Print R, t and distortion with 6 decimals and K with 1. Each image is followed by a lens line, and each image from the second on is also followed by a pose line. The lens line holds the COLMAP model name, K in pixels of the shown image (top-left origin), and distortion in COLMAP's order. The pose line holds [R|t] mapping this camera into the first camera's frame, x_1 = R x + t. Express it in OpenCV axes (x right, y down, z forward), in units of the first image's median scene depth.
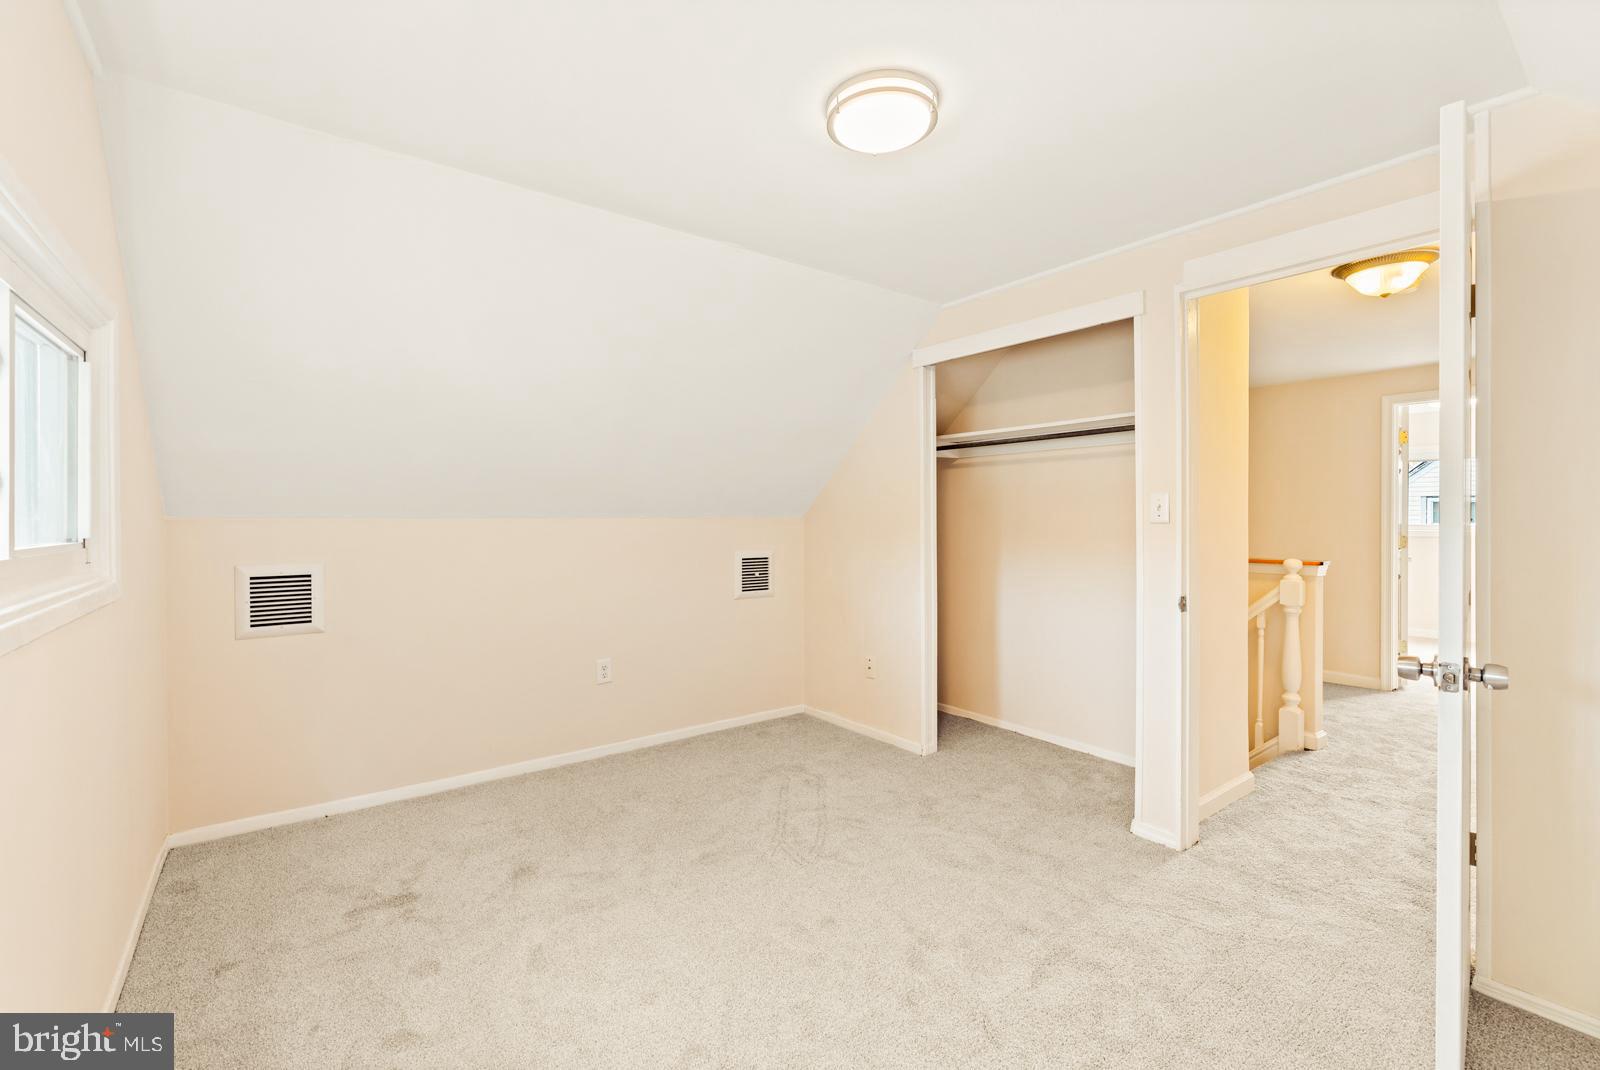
lens RADIAL K [[663.1, 0, 799.5], [0, 663.1, 528.2], [0, 0, 1]] dist [-0.002710, -0.000018]
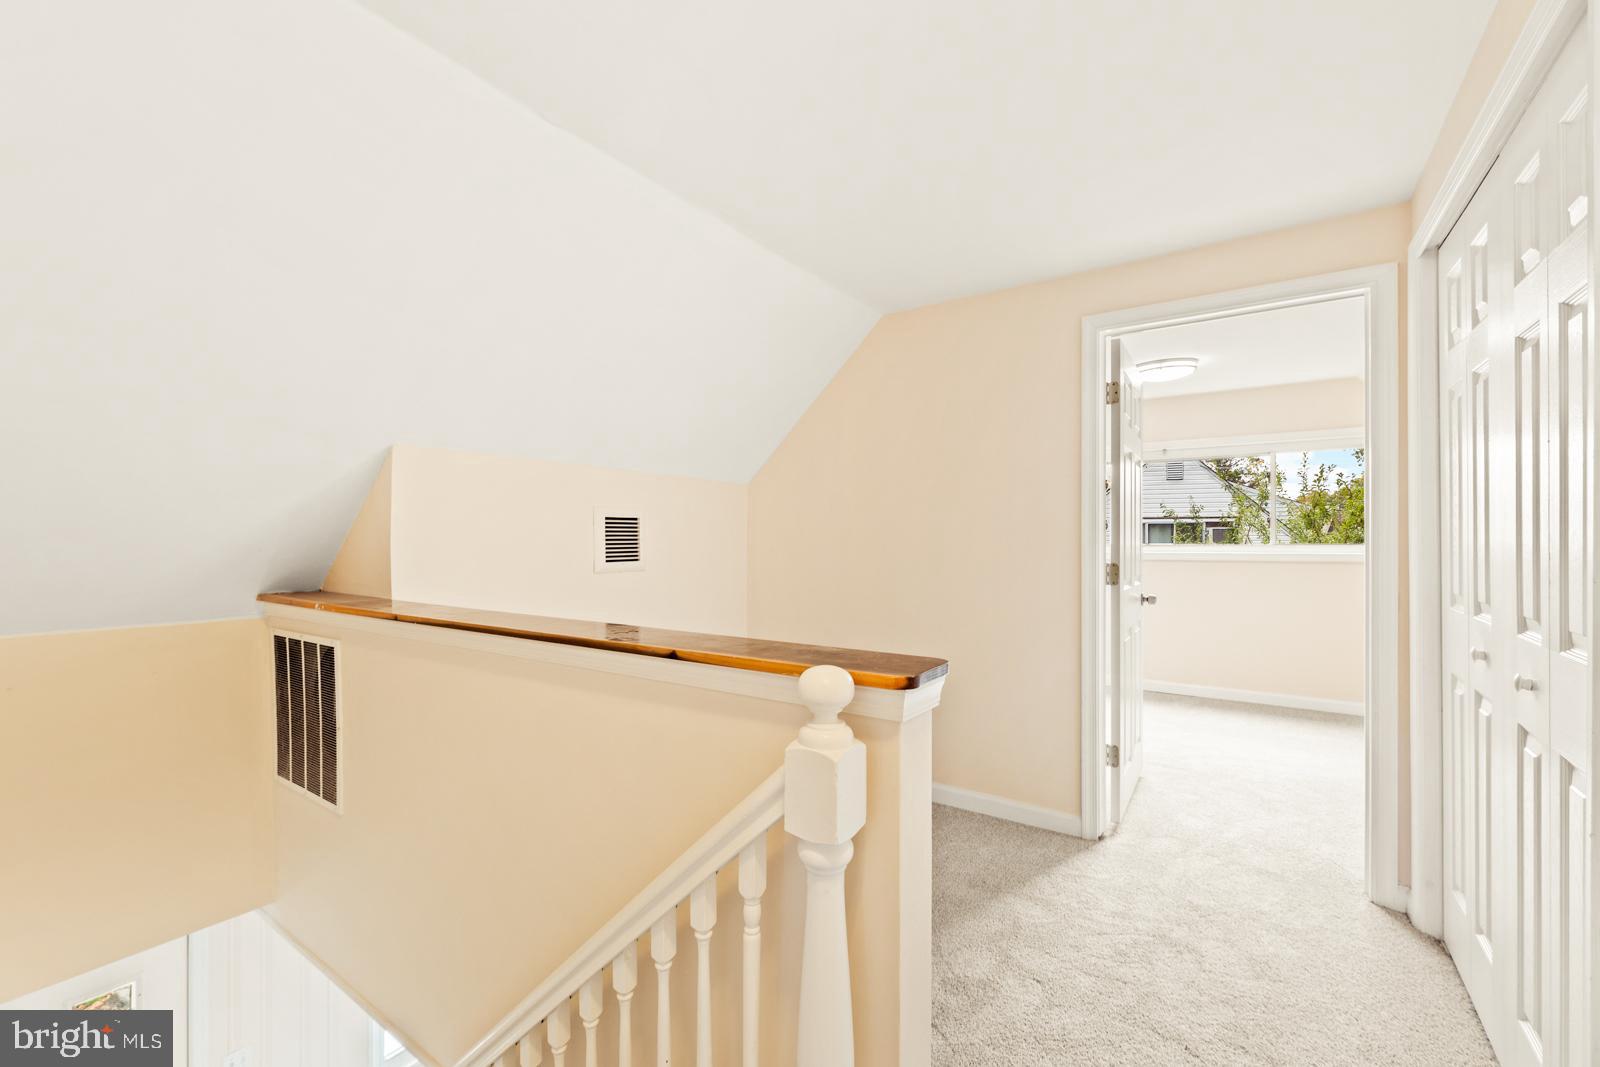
lens RADIAL K [[663.1, 0, 800.0], [0, 663.1, 540.6], [0, 0, 1]] dist [-0.002710, -0.000018]
pose [[0.948866, 0.002641, 0.315669, 0.643541], [0.000302, 0.999957, -0.009275, -0.003276], [-0.315680, 0.008896, 0.948824, 0.735105]]
